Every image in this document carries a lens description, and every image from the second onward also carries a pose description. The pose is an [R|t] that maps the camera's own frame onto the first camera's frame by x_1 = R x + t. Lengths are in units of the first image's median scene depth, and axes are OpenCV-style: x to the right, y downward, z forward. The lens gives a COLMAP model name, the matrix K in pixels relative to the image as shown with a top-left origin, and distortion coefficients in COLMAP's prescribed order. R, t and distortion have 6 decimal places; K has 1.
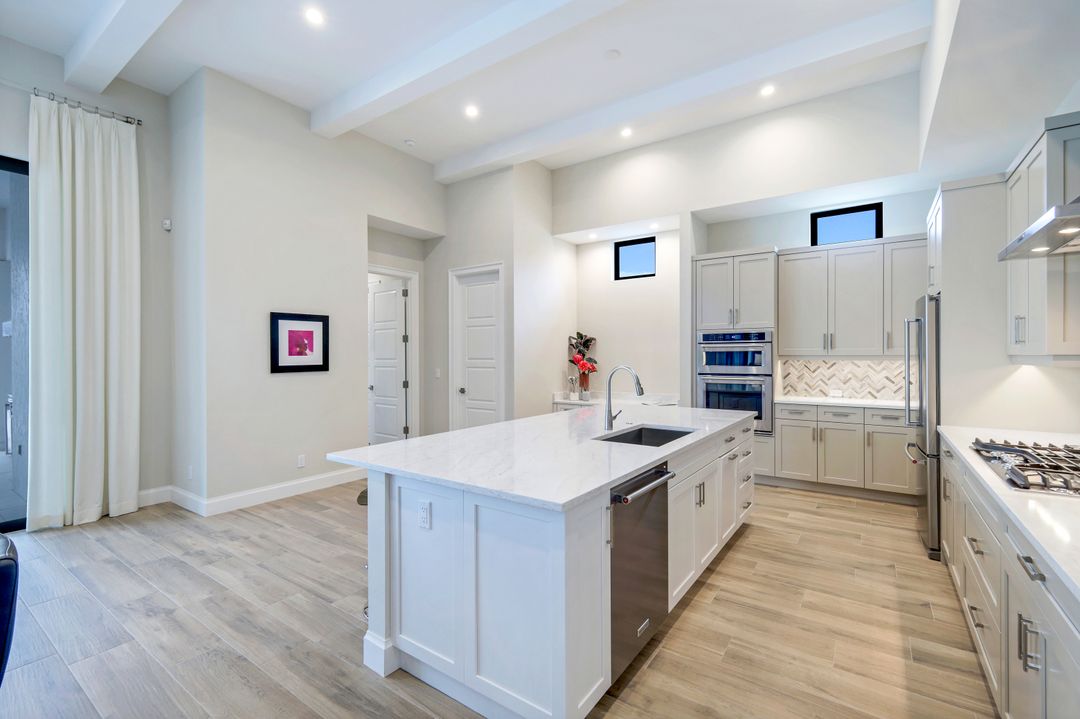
lens RADIAL K [[476.1, 0, 543.2], [0, 476.1, 356.4], [0, 0, 1]] dist [0.002111, 0.001307]
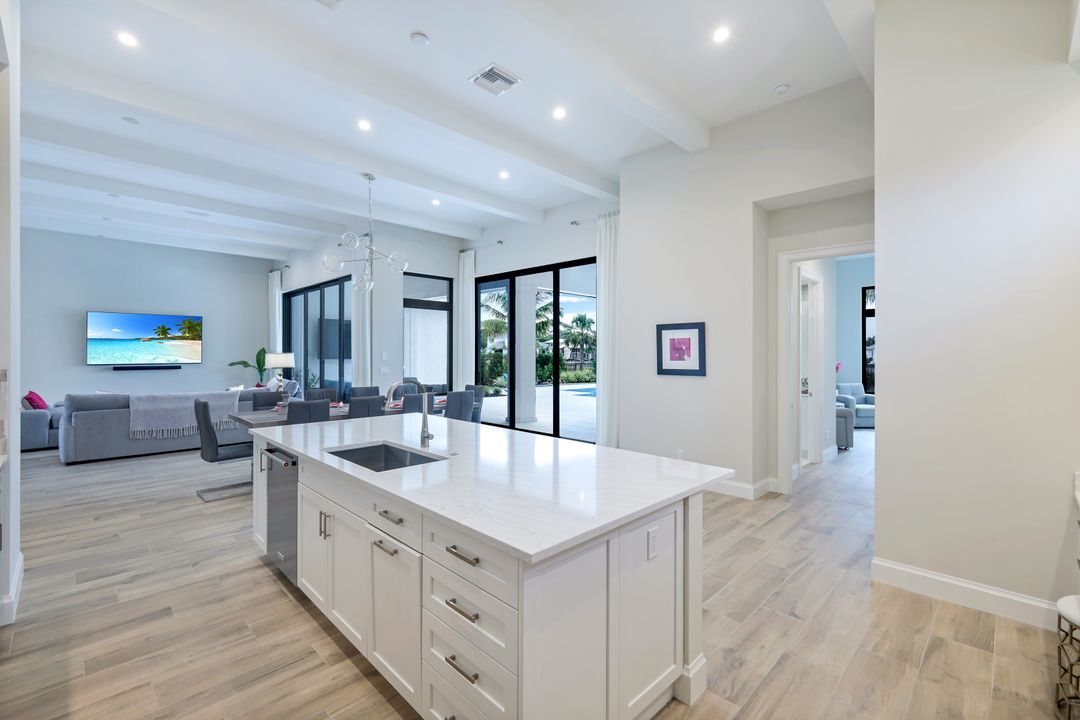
lens RADIAL K [[476.1, 0, 544.1], [0, 476.1, 352.9], [0, 0, 1]] dist [0.002111, 0.001307]
pose [[-0.175140, 0.004388, -0.984534, 0.637578], [-0.006008, 0.999967, 0.005525, -0.023791], [0.984525, 0.006882, -0.175108, 0.873048]]
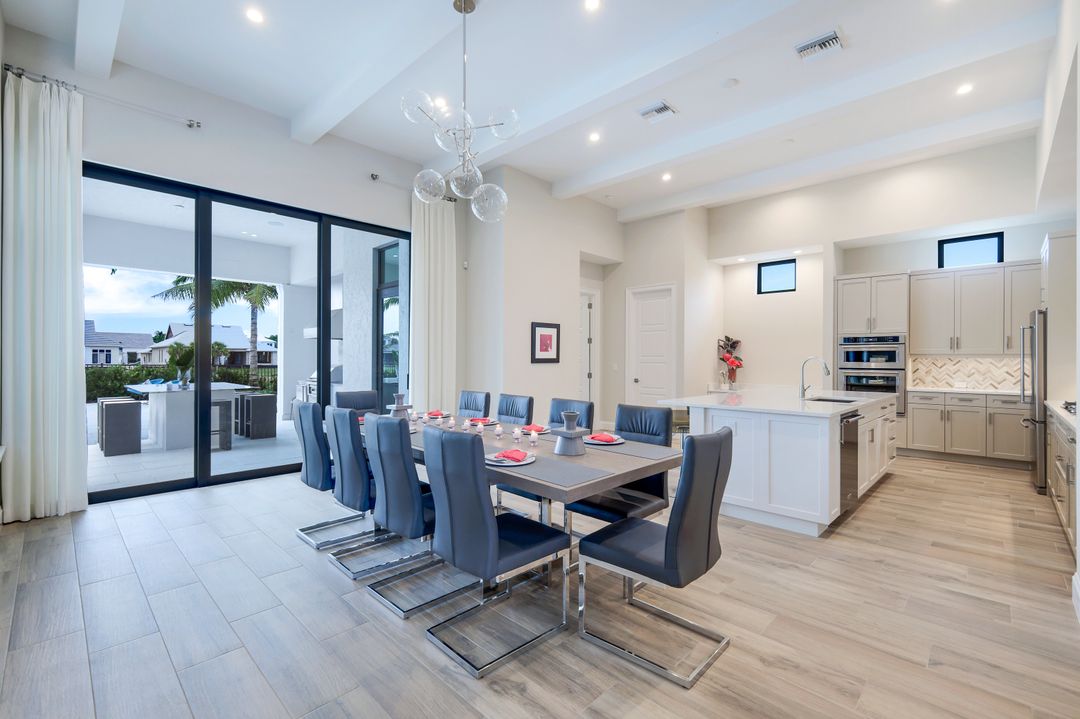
lens RADIAL K [[476.1, 0, 541.5], [0, 476.1, 358.6], [0, 0, 1]] dist [0.002111, 0.001307]
pose [[0.987814, 0.008573, -0.155405, -0.293276], [-0.009253, 0.999951, -0.003654, 0.024435], [0.155366, 0.005047, 0.987844, -0.430721]]
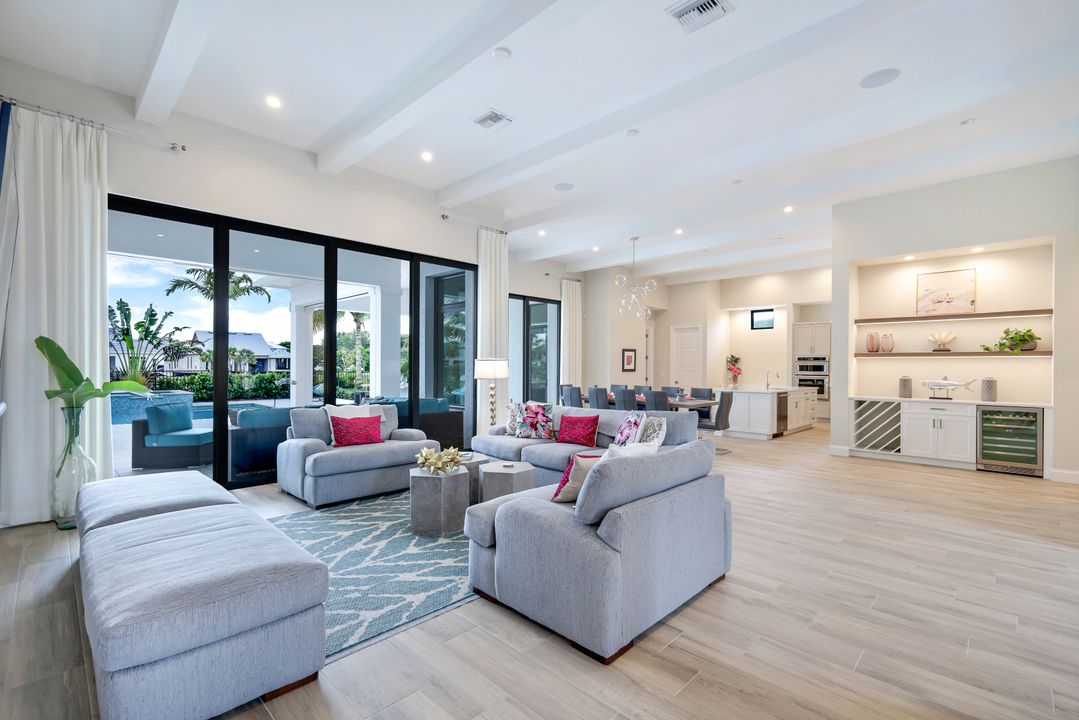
lens RADIAL K [[475.6, 0, 545.3], [0, 475.6, 366.2], [0, 0, 1]] dist [0.002111, 0.001307]
pose [[0.987316, 0.009856, -0.158461, -0.542739], [-0.010115, 0.999949, -0.000826, 0.010376], [0.158444, 0.002419, 0.987365, -1.577629]]
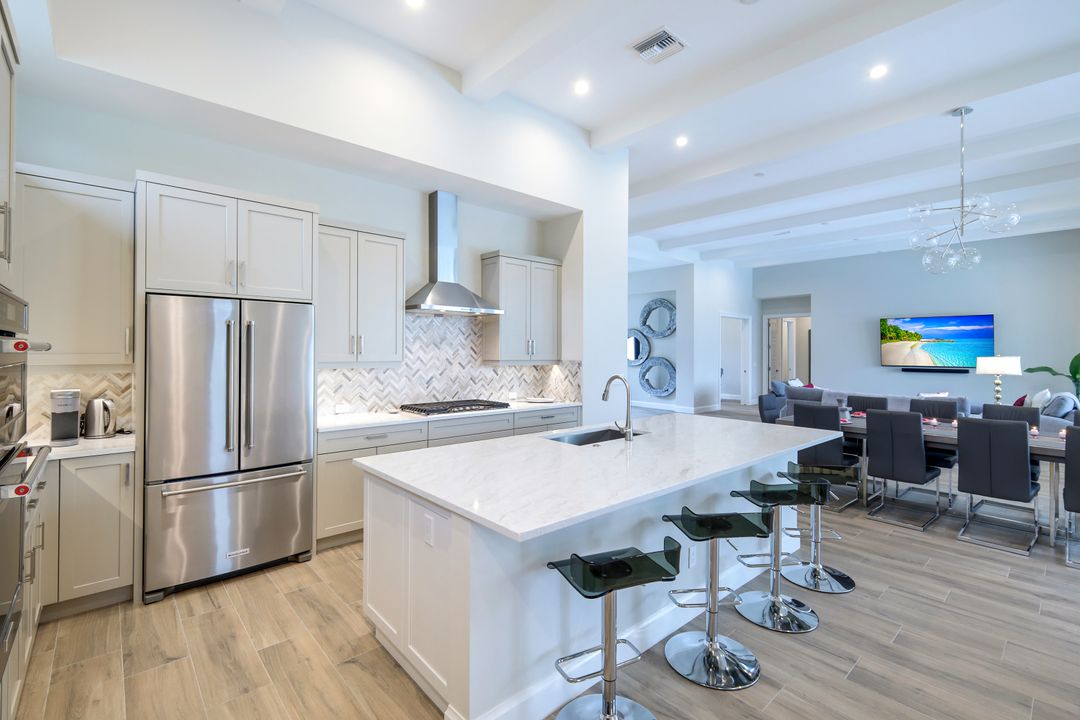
lens RADIAL K [[476.1, 0, 539.8], [0, 476.1, 355.3], [0, 0, 1]] dist [0.002111, 0.001307]
pose [[-0.973047, -0.005316, 0.230546, 0.057811], [-0.002841, 0.999935, 0.011068, -0.022178], [-0.230590, 0.010114, -0.972999, 1.263451]]
